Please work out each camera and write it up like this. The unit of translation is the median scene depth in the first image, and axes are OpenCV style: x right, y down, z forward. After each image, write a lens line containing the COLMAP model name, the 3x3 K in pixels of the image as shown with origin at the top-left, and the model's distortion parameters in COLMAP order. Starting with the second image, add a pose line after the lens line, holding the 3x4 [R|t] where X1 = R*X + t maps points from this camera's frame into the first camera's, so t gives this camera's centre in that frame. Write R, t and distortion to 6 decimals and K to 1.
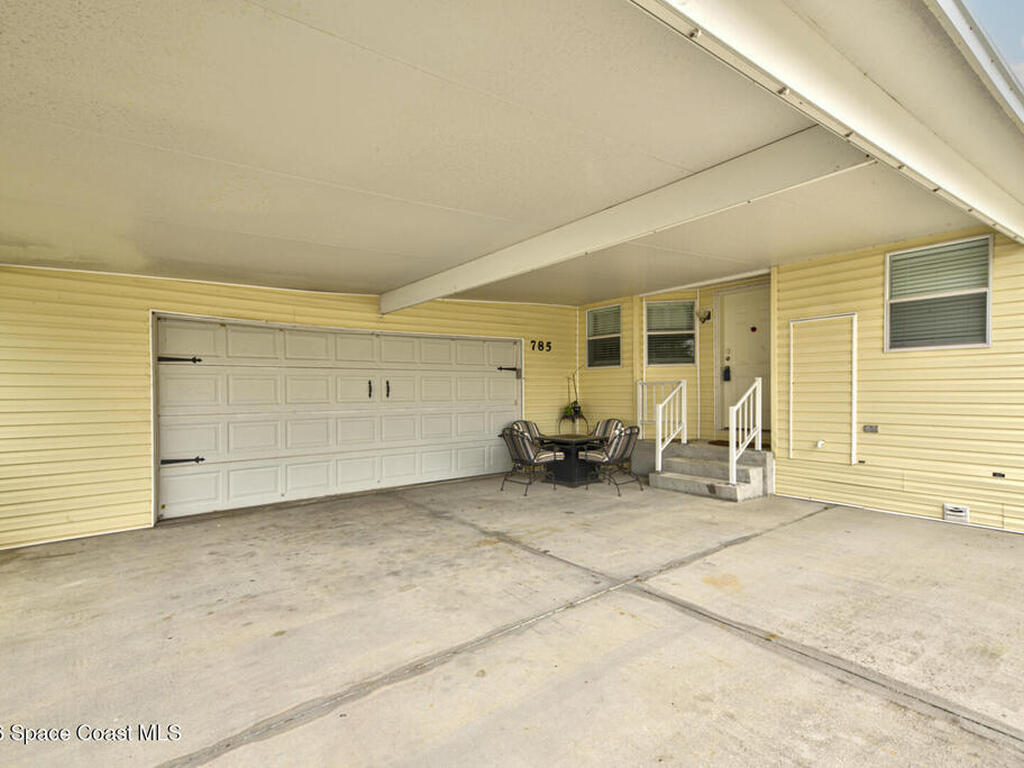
lens RADIAL K [[486.5, 0, 512.5], [0, 486.5, 389.3], [0, 0, 1]] dist [-0.000877, -0.000187]
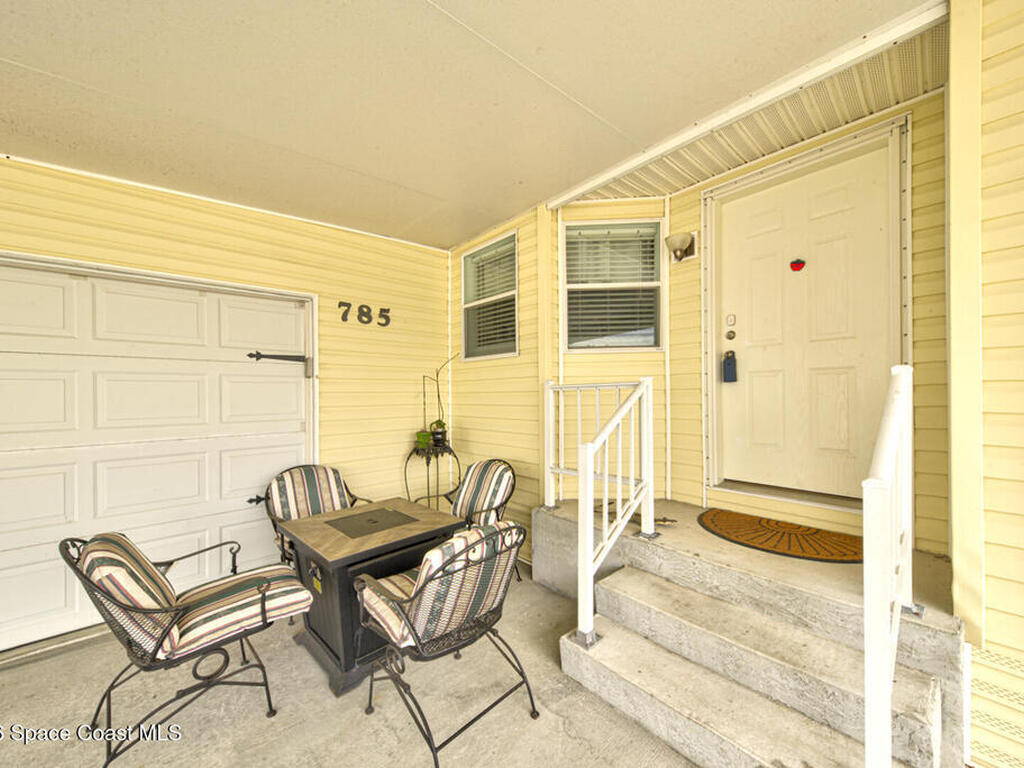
lens RADIAL K [[395.6, 0, 512.2], [0, 395.6, 389.5], [0, 0, 1]] dist [0.023400, -0.003816]
pose [[0.996831, -0.001144, 0.079537, 0.187900], [0.002069, 0.999931, -0.011545, -0.005247], [-0.079518, 0.011673, 0.996765, 0.597681]]
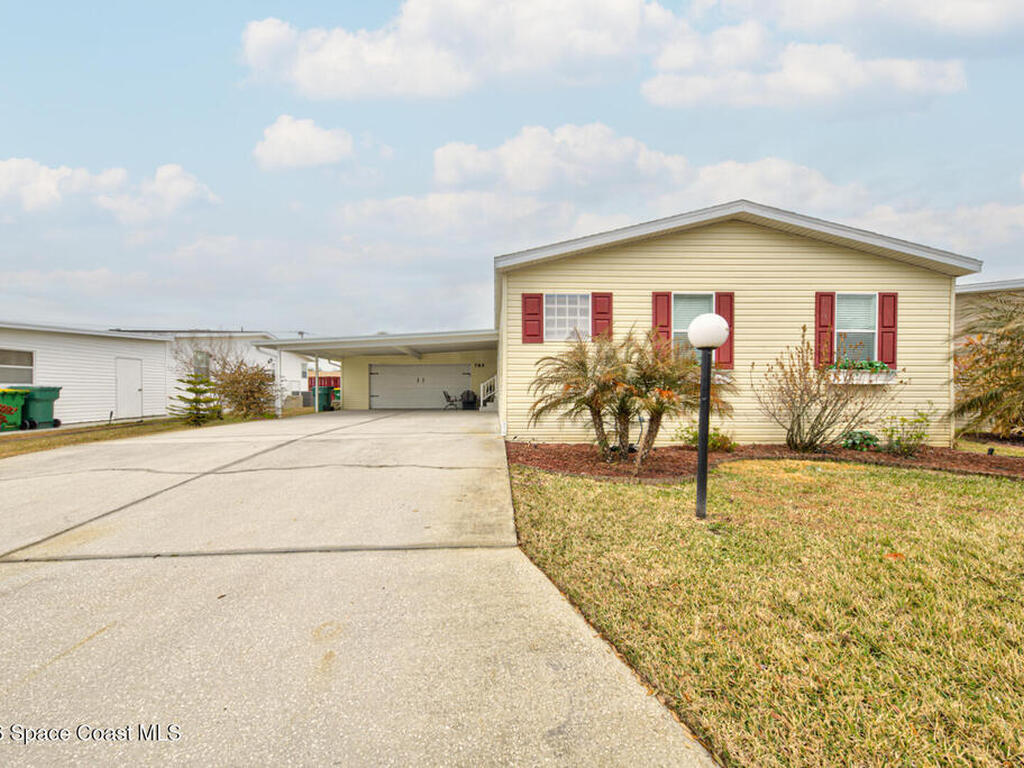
lens RADIAL K [[395.6, 0, 511.2], [0, 395.6, 385.6], [0, 0, 1]] dist [0.023400, -0.003816]
pose [[0.809412, 0.002146, -0.587237, 1.654724], [-0.002305, 0.999997, 0.000478, 0.030275], [0.587236, 0.000967, 0.809415, -0.815715]]
